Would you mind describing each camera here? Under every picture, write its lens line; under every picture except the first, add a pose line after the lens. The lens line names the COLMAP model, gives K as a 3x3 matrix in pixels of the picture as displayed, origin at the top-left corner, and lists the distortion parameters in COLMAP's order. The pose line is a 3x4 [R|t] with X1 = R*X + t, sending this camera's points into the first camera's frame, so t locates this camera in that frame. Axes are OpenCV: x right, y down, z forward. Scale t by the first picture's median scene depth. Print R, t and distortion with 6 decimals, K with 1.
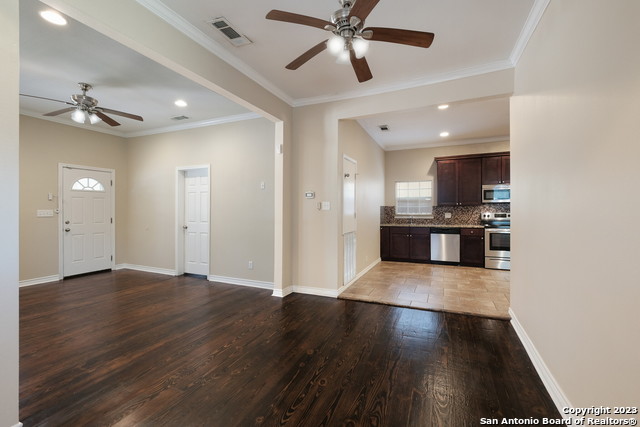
lens RADIAL K [[277.3, 0, 319.6], [0, 277.3, 210.4], [0, 0, 1]] dist [0.007794, 0.000868]
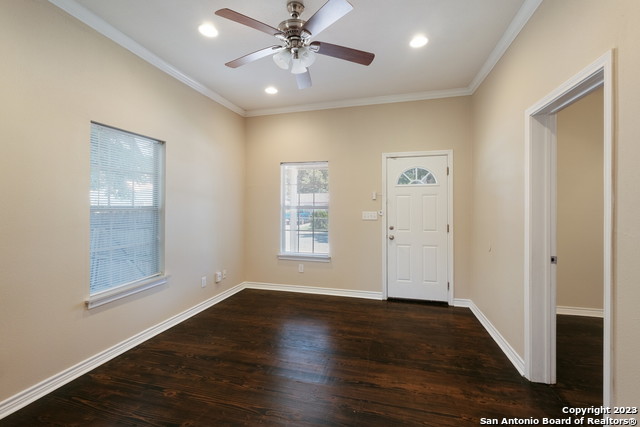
lens RADIAL K [[277.3, 0, 318.7], [0, 277.3, 205.2], [0, 0, 1]] dist [0.007794, 0.000868]
pose [[0.158102, -0.010381, -0.987368, -0.177921], [-0.005848, 0.999917, -0.011449, -0.010875], [0.987405, 0.007584, 0.158028, 0.708532]]
